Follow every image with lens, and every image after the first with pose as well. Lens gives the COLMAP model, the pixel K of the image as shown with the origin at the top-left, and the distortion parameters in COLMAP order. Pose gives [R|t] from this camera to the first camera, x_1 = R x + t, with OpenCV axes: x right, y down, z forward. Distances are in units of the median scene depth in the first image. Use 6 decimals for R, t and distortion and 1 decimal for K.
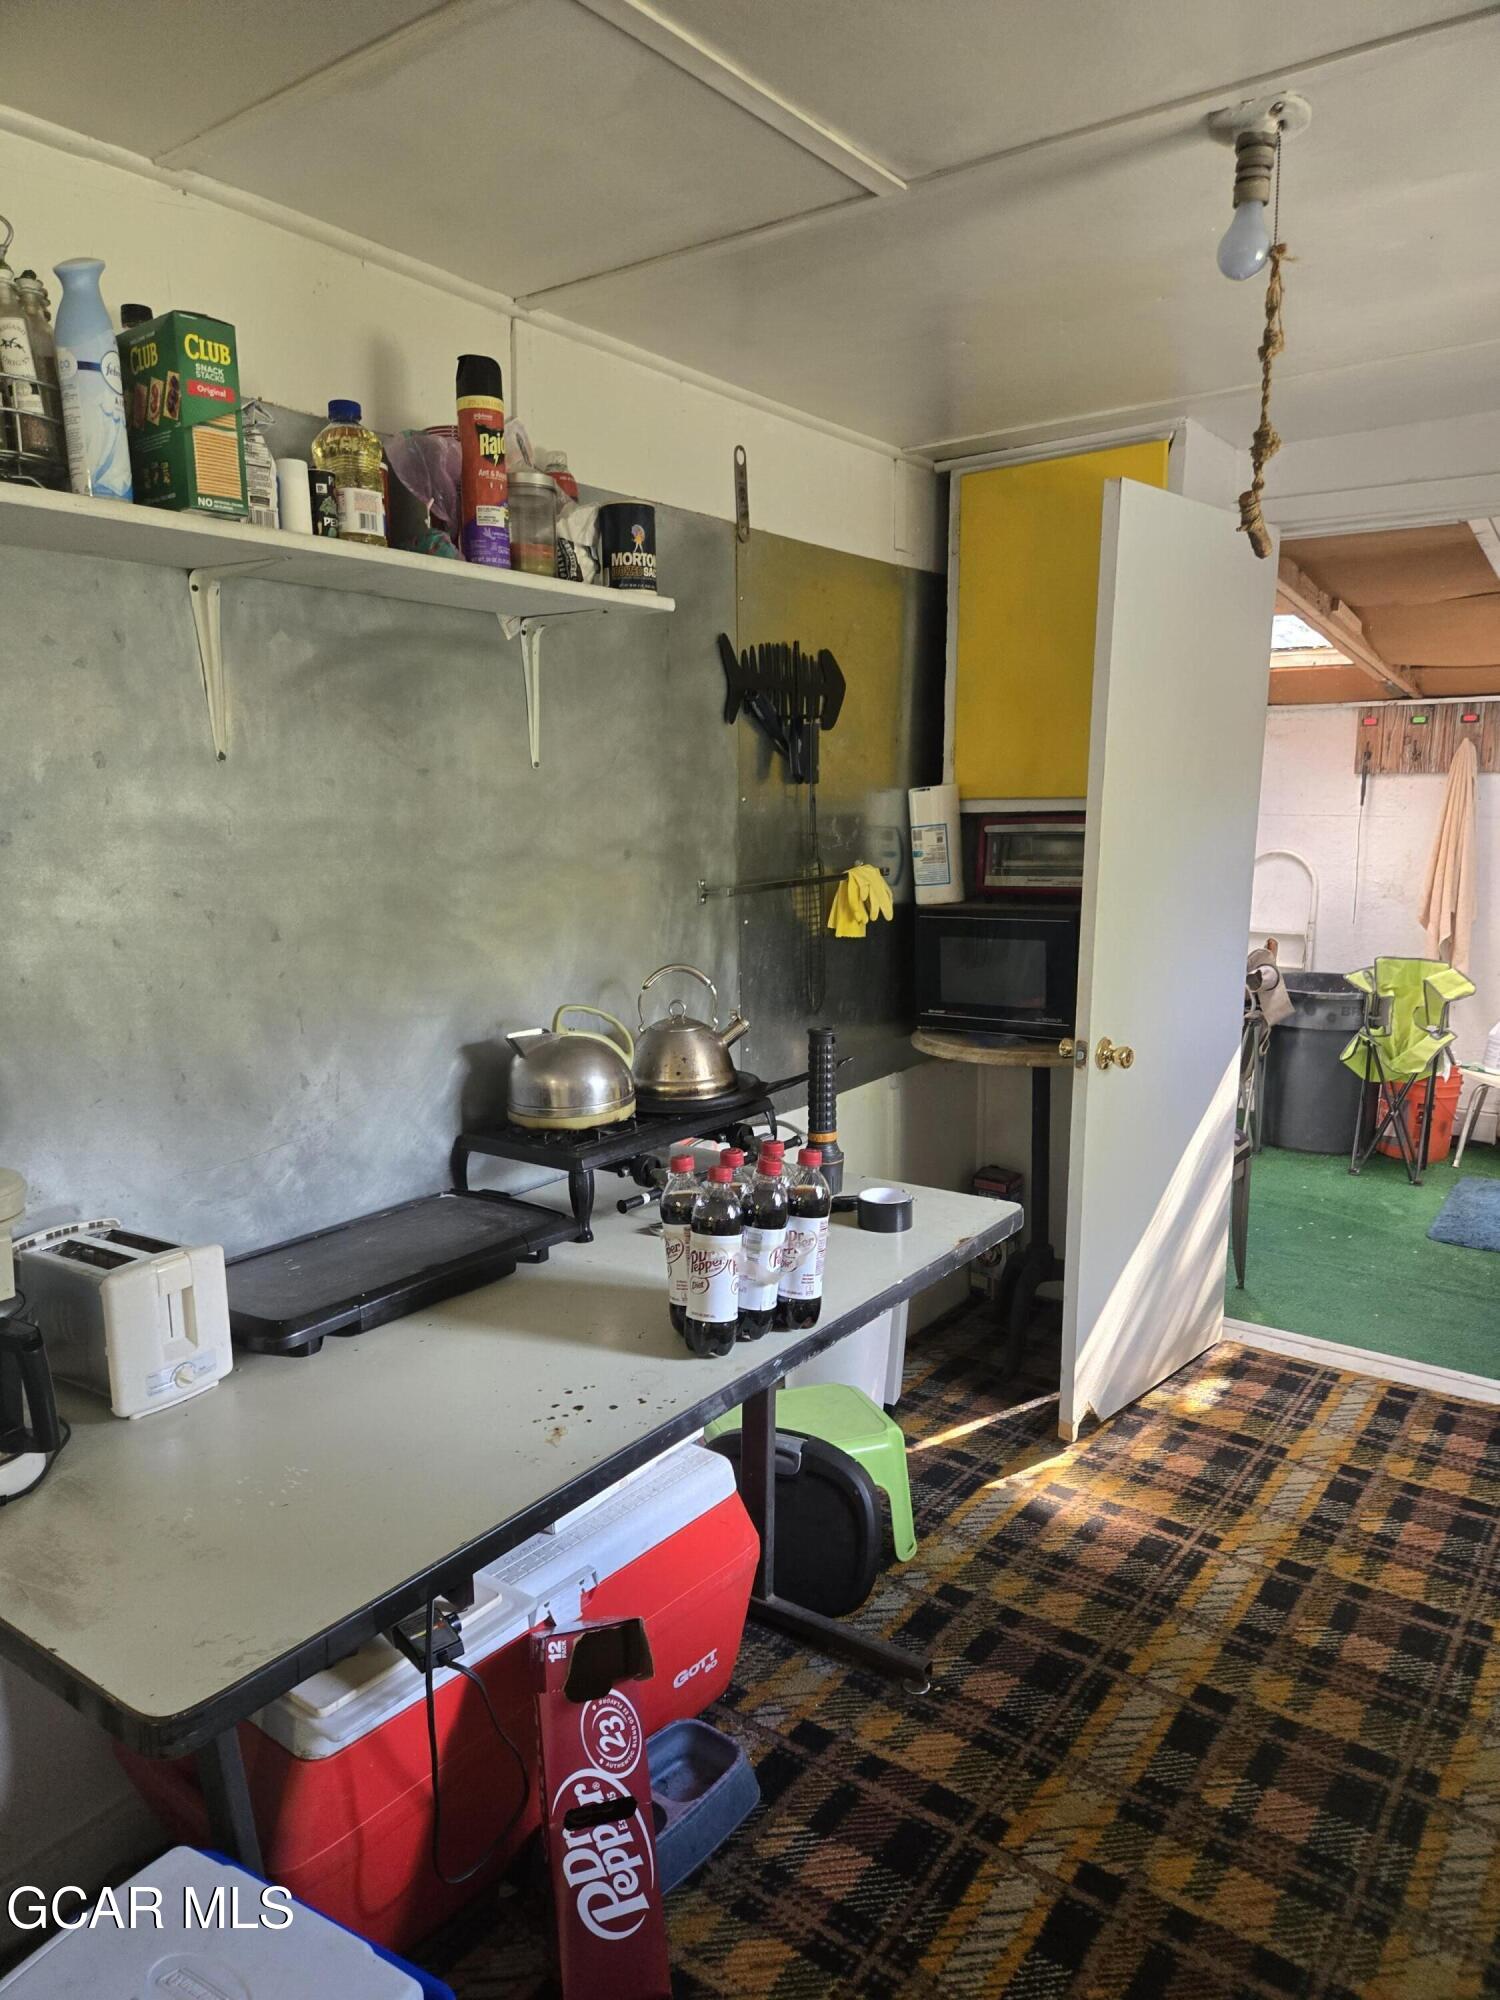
lens RADIAL K [[1342.7, 0, 753.0], [0, 1342.7, 1002.0], [0, 0, 1]] dist [0.050054, -0.048746]
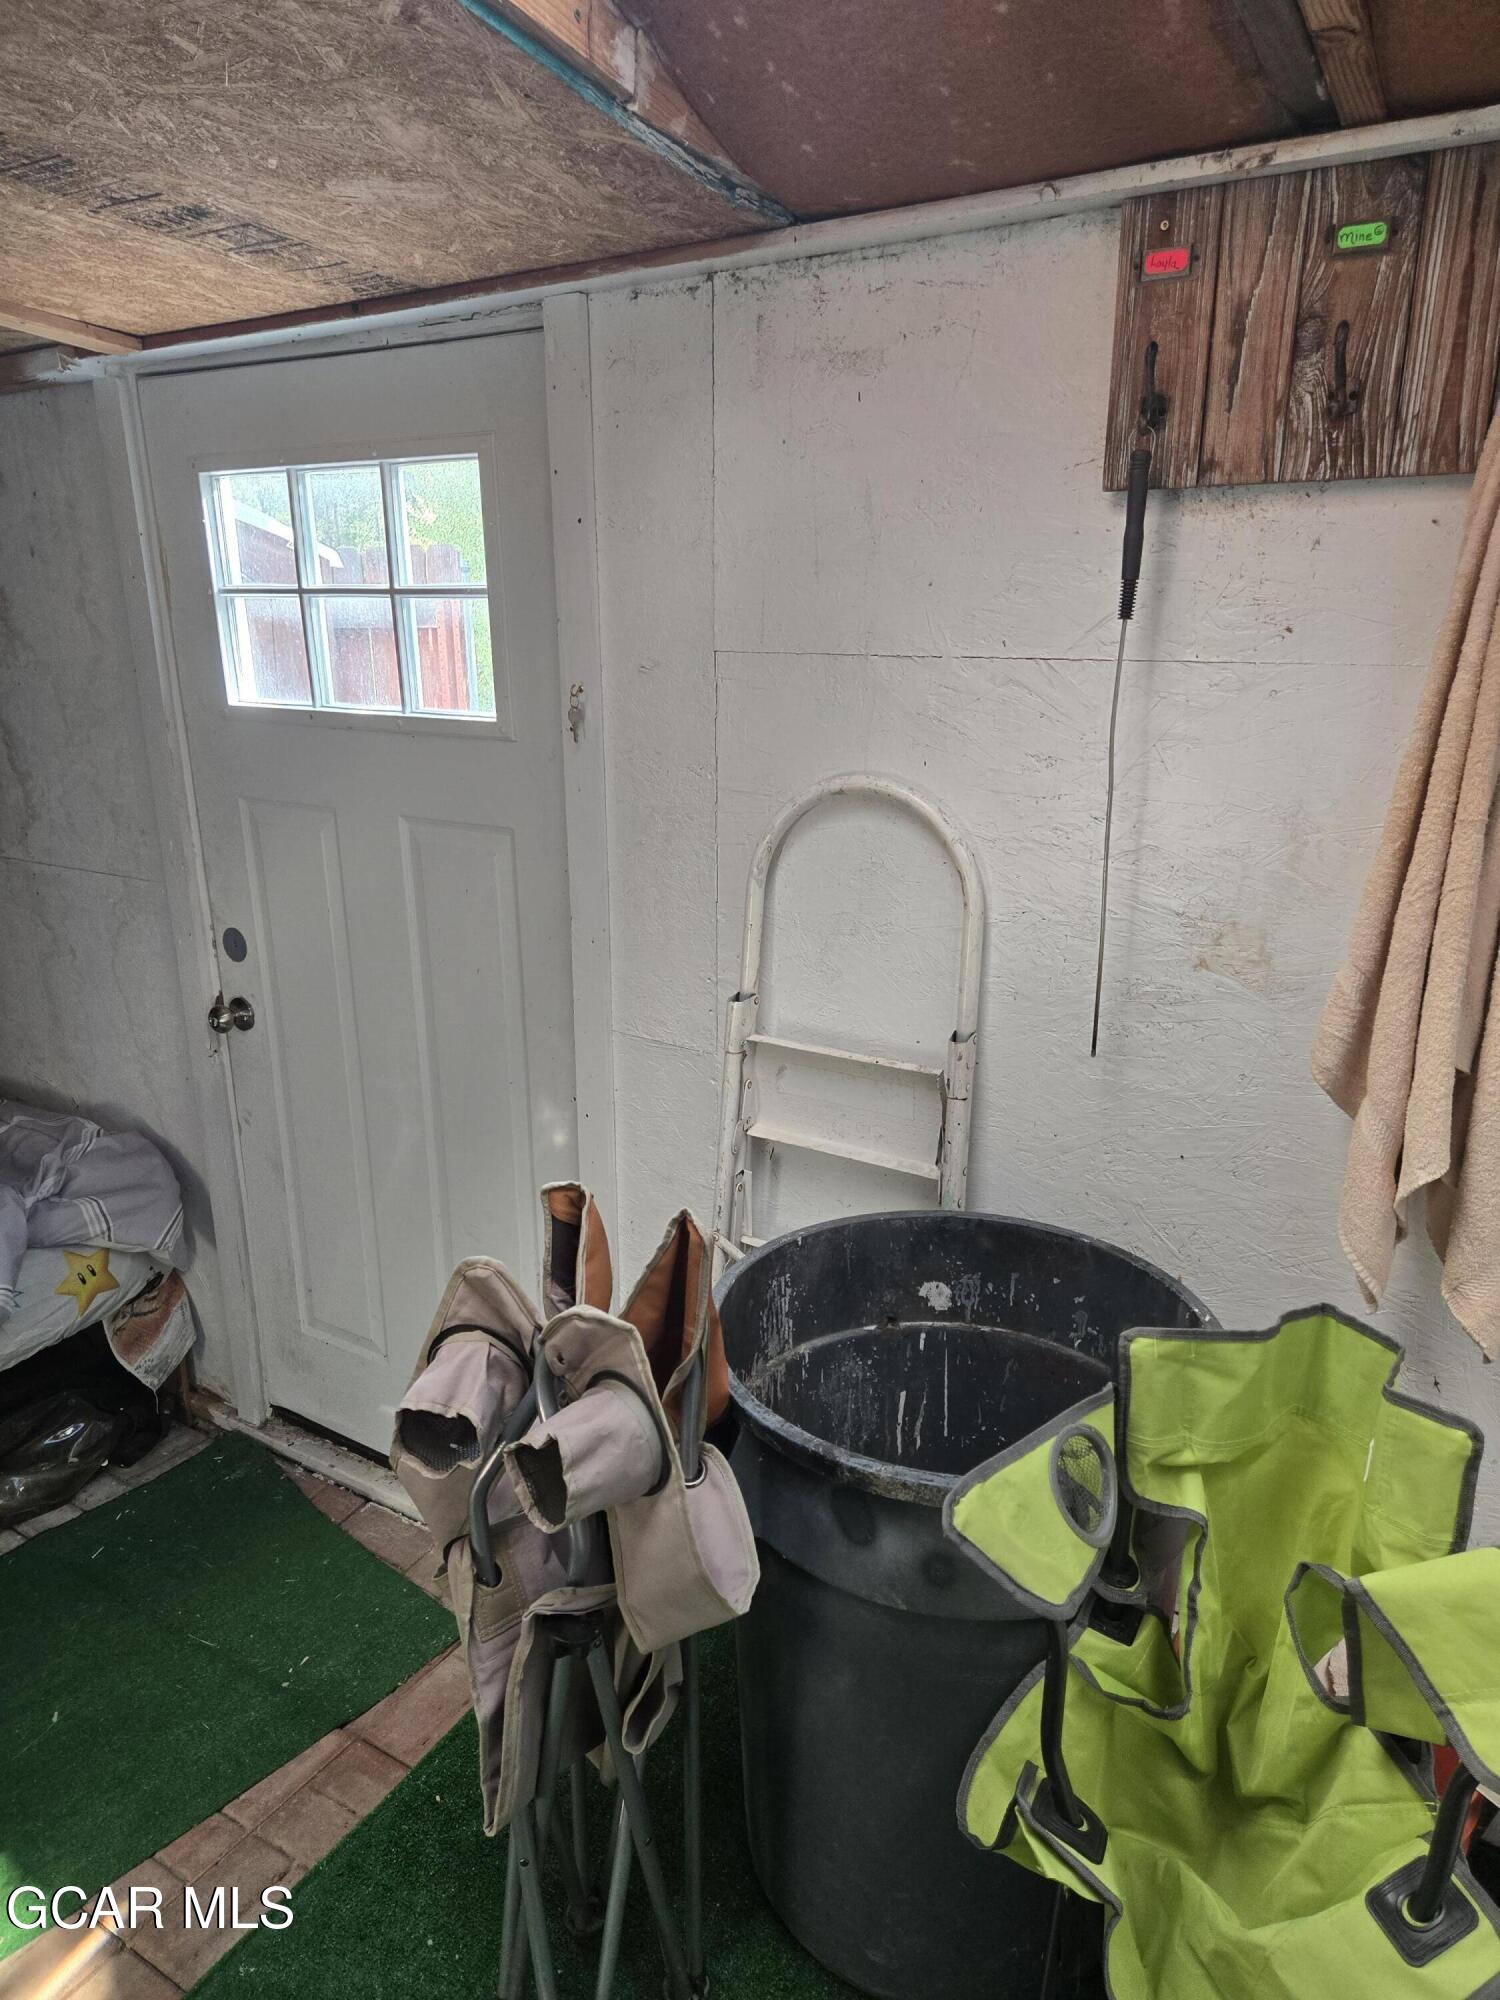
lens RADIAL K [[1342.7, 0, 760.3], [0, 1342.7, 1007.6], [0, 0, 1]] dist [0.050054, -0.048746]
pose [[0.996408, -0.005296, 0.084516, 0.365210], [-0.002635, 0.995620, 0.093456, -0.097491], [-0.084641, -0.093343, 0.992030, 0.759305]]
